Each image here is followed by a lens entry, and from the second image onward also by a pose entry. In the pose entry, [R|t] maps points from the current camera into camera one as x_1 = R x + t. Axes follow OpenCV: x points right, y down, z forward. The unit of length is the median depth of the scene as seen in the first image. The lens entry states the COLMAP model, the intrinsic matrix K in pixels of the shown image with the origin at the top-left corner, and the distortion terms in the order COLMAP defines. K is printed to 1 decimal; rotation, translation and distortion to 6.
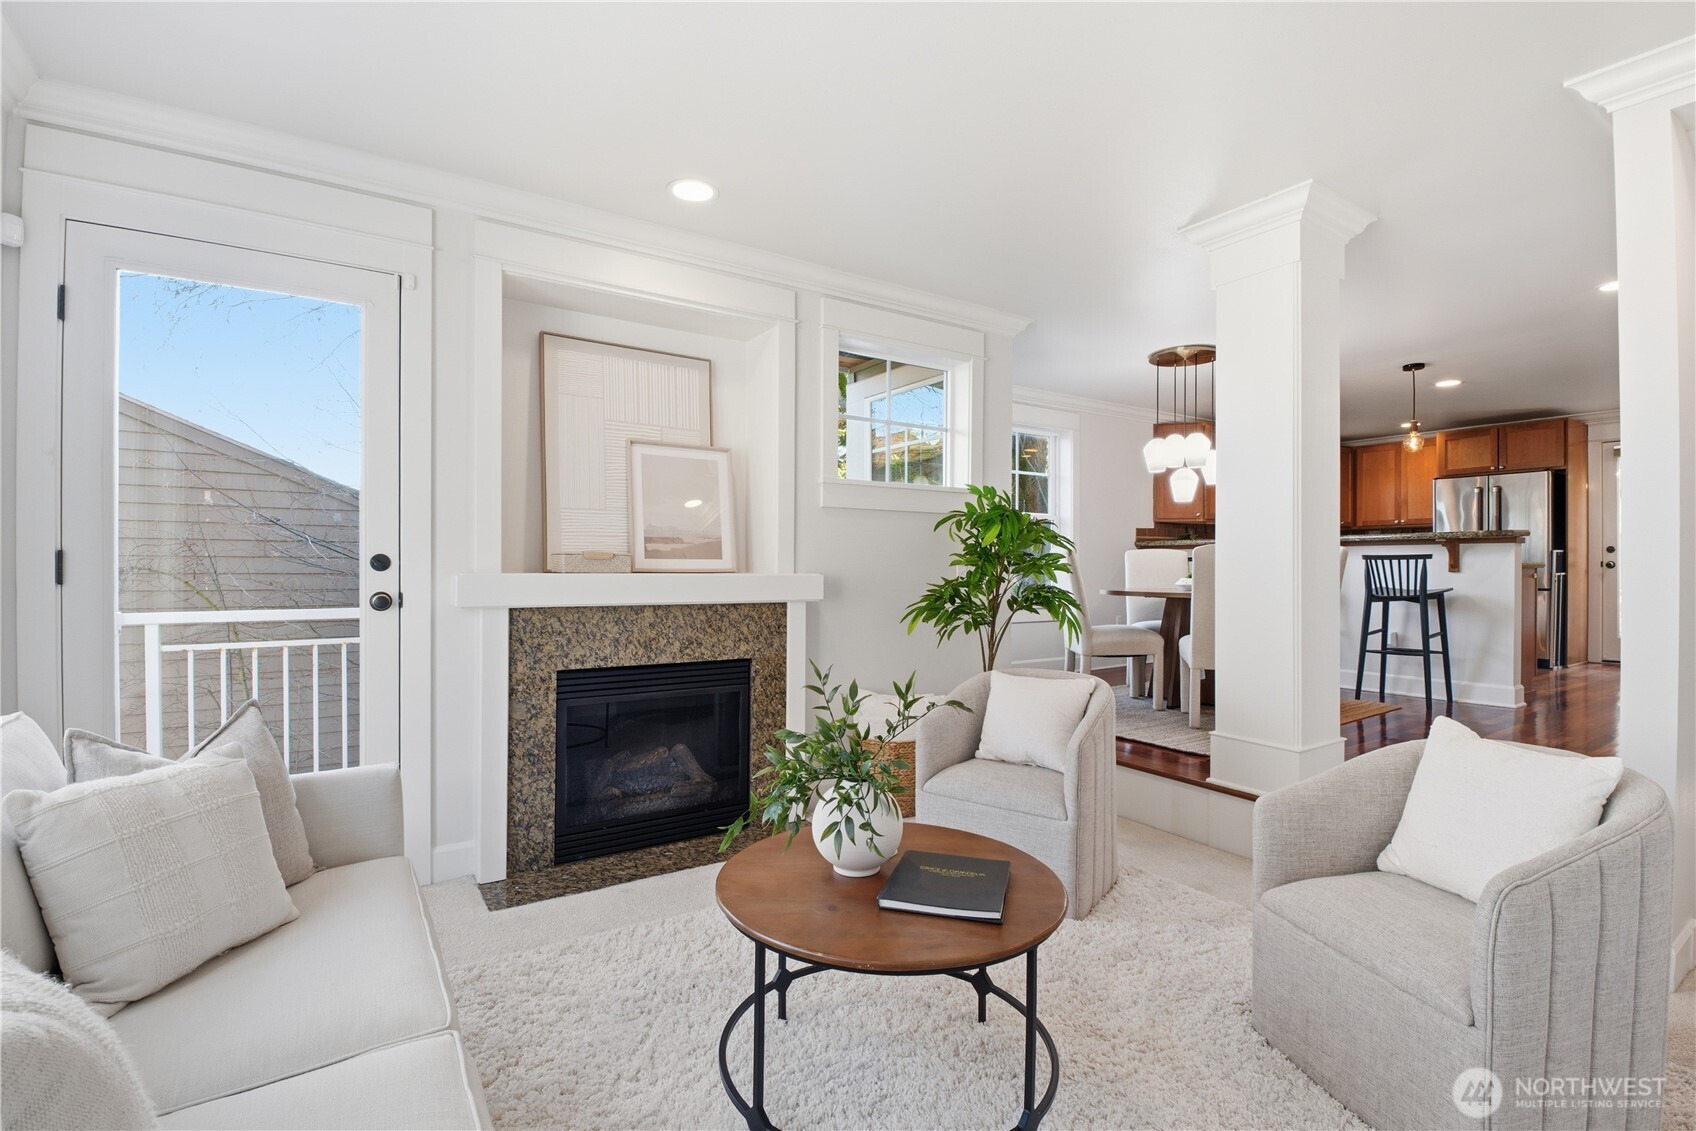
lens RADIAL K [[787.1, 0, 859.8], [0, 787.1, 567.5], [0, 0, 1]] dist [0.012320, -0.030338]
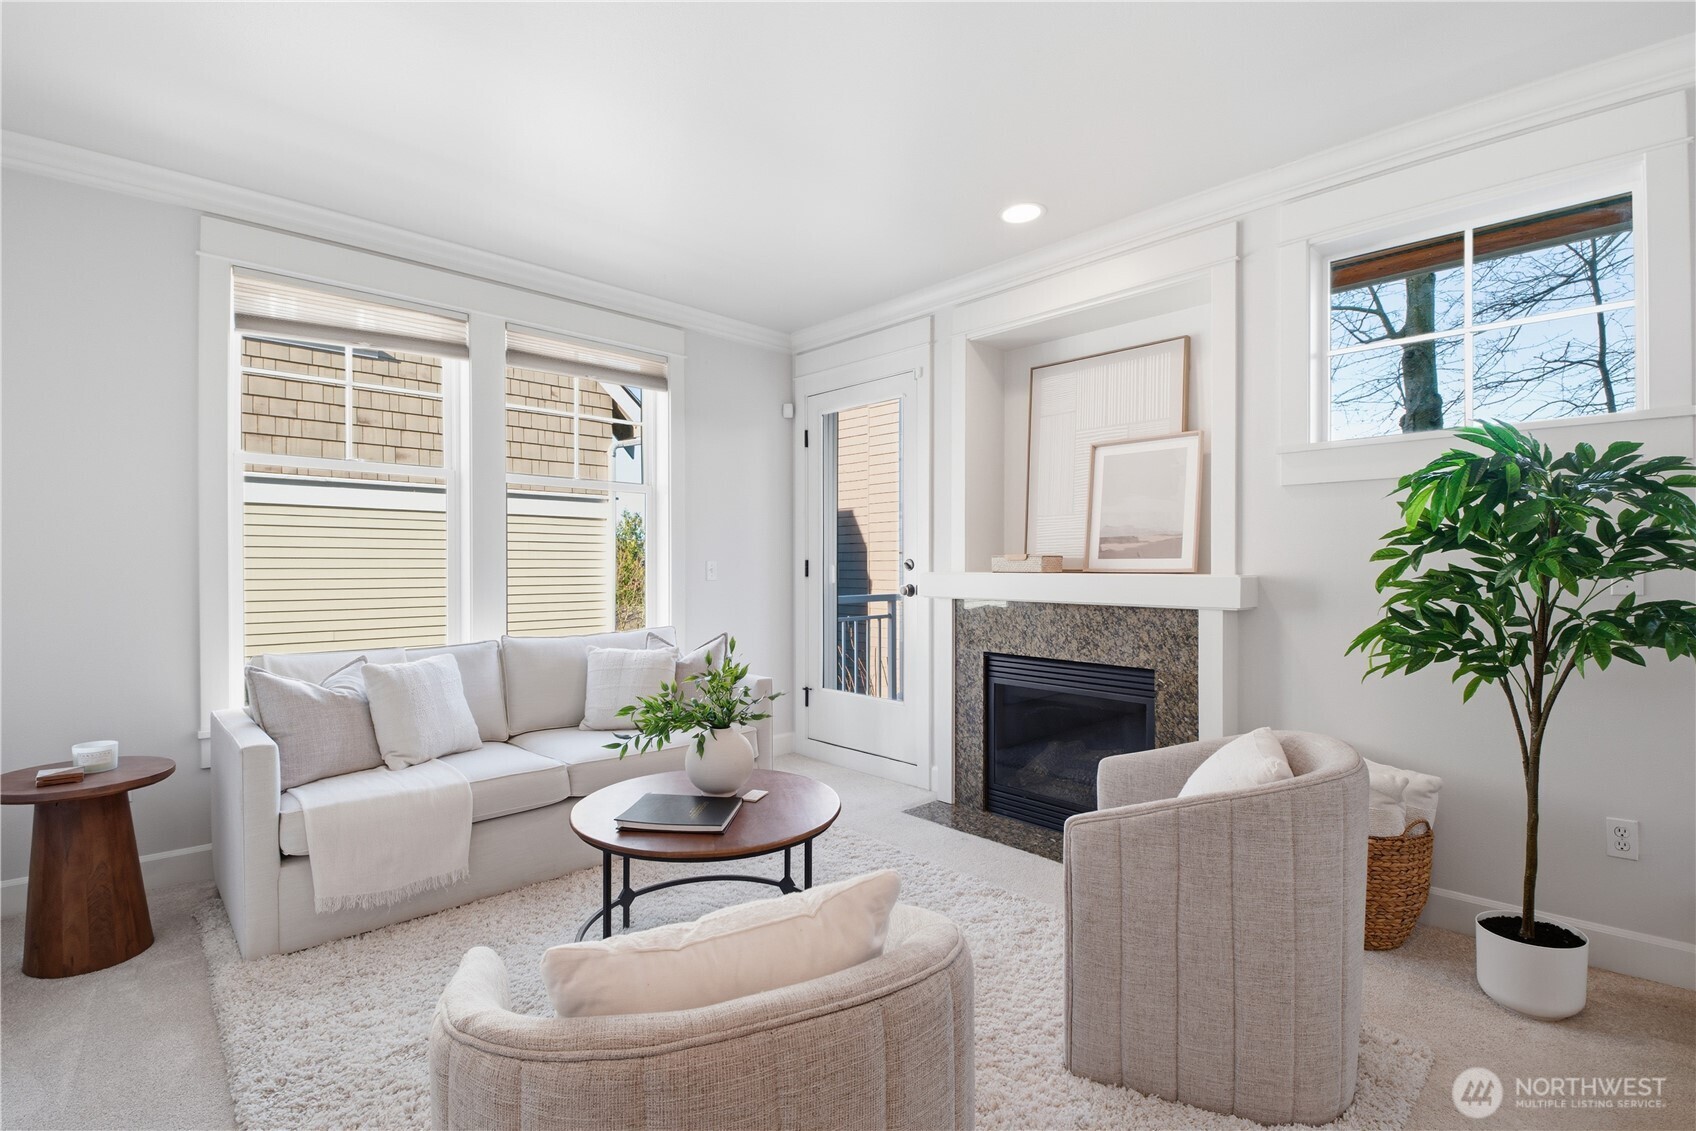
lens RADIAL K [[771.3, 0, 842.5], [0, 771.3, 571.7], [0, 0, 1]] dist [-0.000960, -0.000243]
pose [[0.160785, 0.003266, -0.986984, 0.696680], [0.000267, 0.999994, 0.003352, 0.001986], [0.986989, -0.000802, 0.160783, 0.536474]]
